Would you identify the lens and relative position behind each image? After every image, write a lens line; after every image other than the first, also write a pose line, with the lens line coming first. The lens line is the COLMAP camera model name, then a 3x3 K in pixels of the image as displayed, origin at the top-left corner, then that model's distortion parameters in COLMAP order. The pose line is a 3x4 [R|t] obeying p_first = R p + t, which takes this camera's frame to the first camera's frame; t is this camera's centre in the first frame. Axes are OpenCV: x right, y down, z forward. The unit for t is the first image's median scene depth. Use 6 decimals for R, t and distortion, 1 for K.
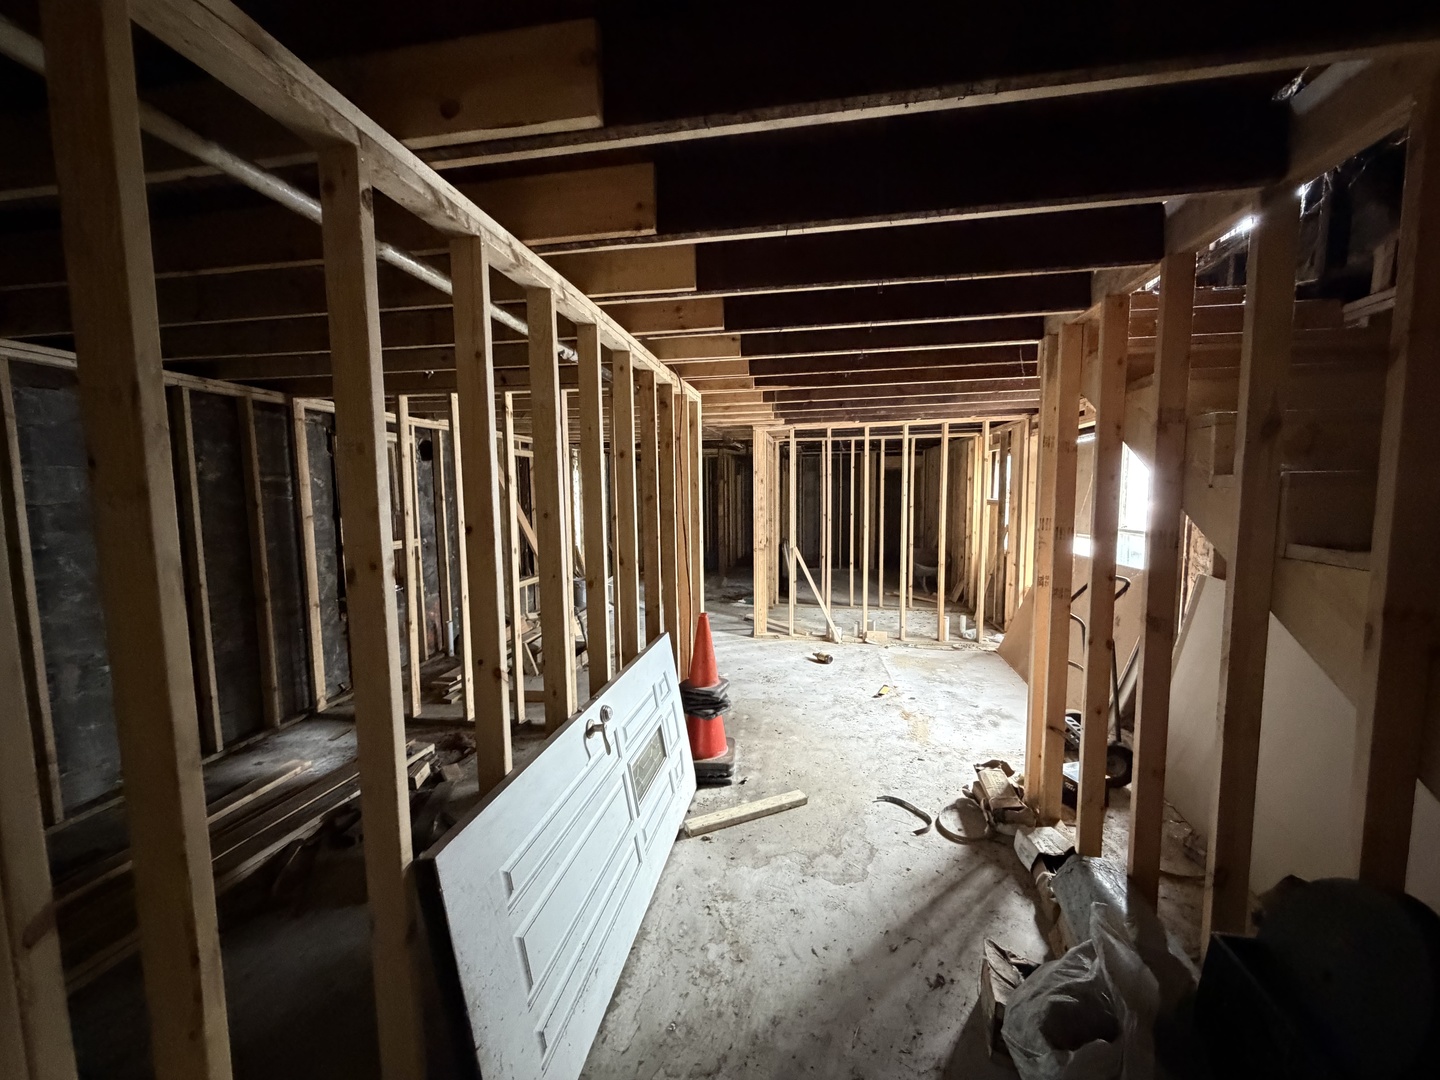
lens RADIAL K [[571.1, 0, 715.3], [0, 571.1, 542.7], [0, 0, 1]] dist [-0.002854, -0.000055]
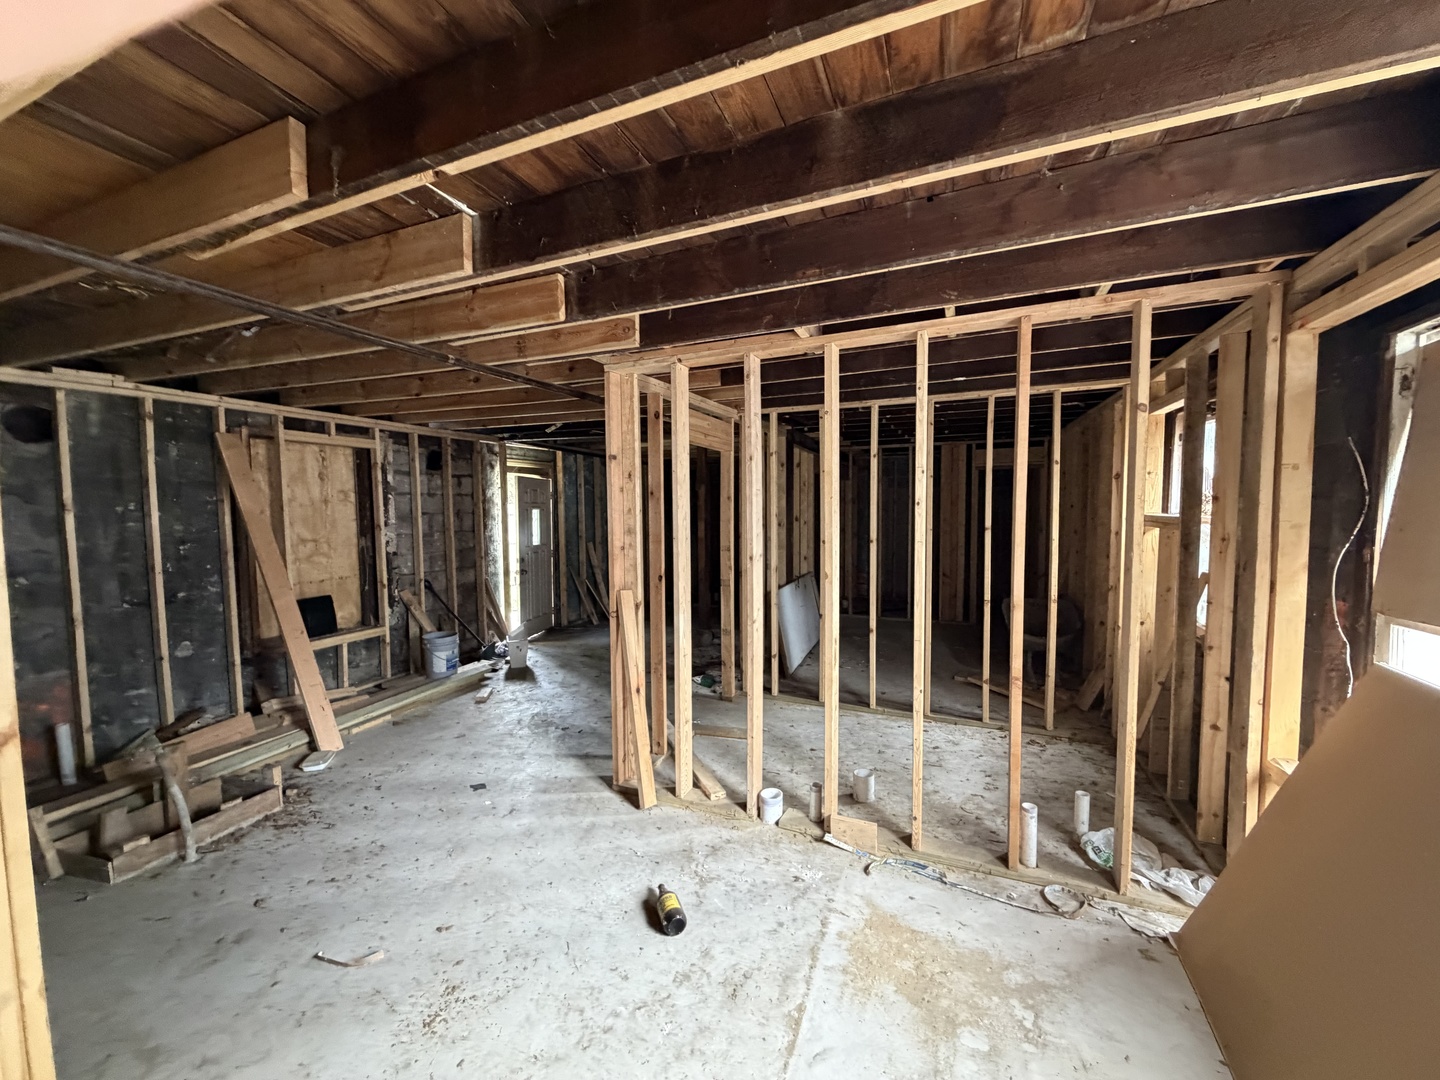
lens RADIAL K [[571.1, 0, 714.6], [0, 571.1, 541.6], [0, 0, 1]] dist [-0.002854, -0.000055]
pose [[0.974484, 0.015996, -0.223886, 0.618446], [-0.022215, 0.999433, -0.025283, -0.093075], [0.223354, 0.029612, 0.974287, 1.245173]]
